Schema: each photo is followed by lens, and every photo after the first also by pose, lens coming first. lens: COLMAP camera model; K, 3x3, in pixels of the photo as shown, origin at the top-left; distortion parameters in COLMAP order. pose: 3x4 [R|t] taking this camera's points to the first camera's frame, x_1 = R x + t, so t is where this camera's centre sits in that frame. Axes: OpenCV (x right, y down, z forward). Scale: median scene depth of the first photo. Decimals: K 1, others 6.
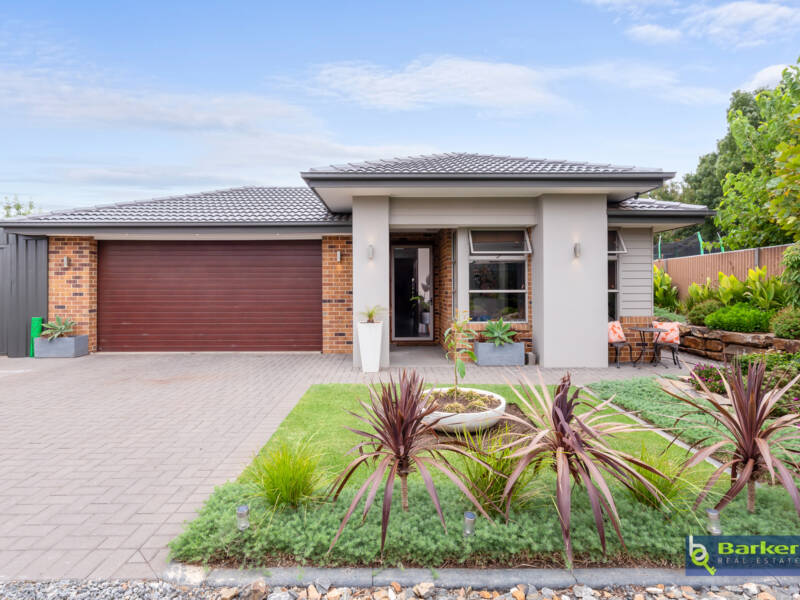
lens RADIAL K [[420.2, 0, 393.7], [0, 420.2, 287.1], [0, 0, 1]] dist [-0.004433, 0.000461]
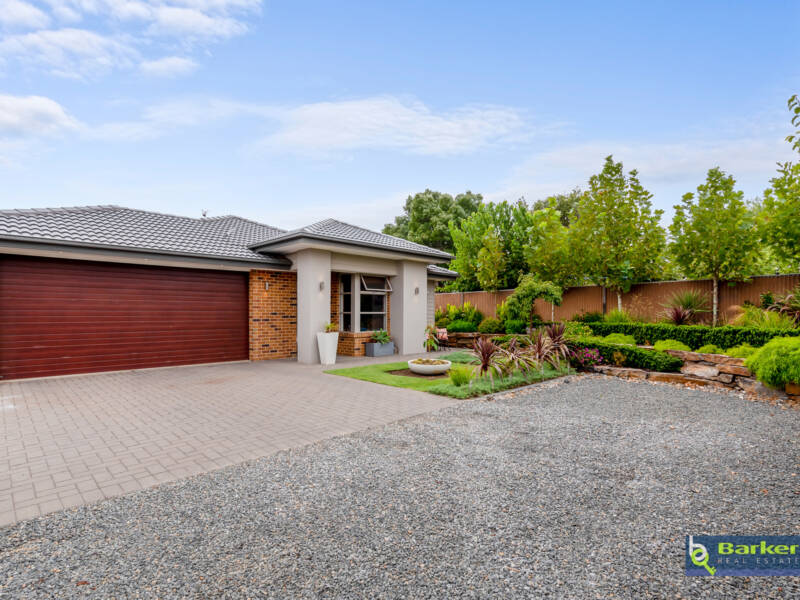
lens RADIAL K [[386.8, 0, 409.0], [0, 386.8, 312.4], [0, 0, 1]] dist [-0.002397, -0.000747]
pose [[0.712428, 0.004283, 0.701733, -0.726256], [-0.006684, 0.999977, 0.000683, 0.006126], [-0.701714, -0.005177, 0.712440, -0.190676]]
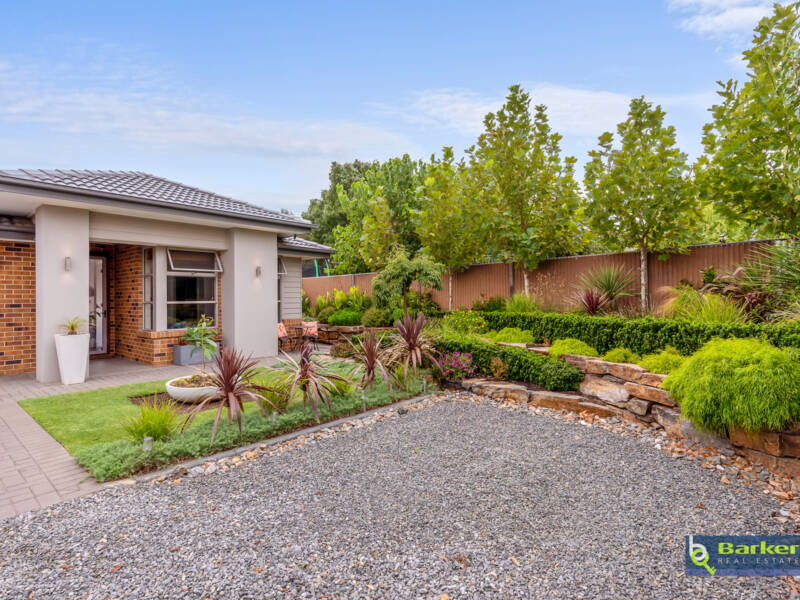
lens RADIAL K [[411.5, 0, 395.5], [0, 411.5, 292.2], [0, 0, 1]] dist [0.000555, -0.000023]
pose [[0.659945, 0.008850, 0.751262, -0.246305], [0.004798, 0.999861, -0.015994, 0.003060], [-0.751299, 0.014160, 0.659810, -0.195176]]
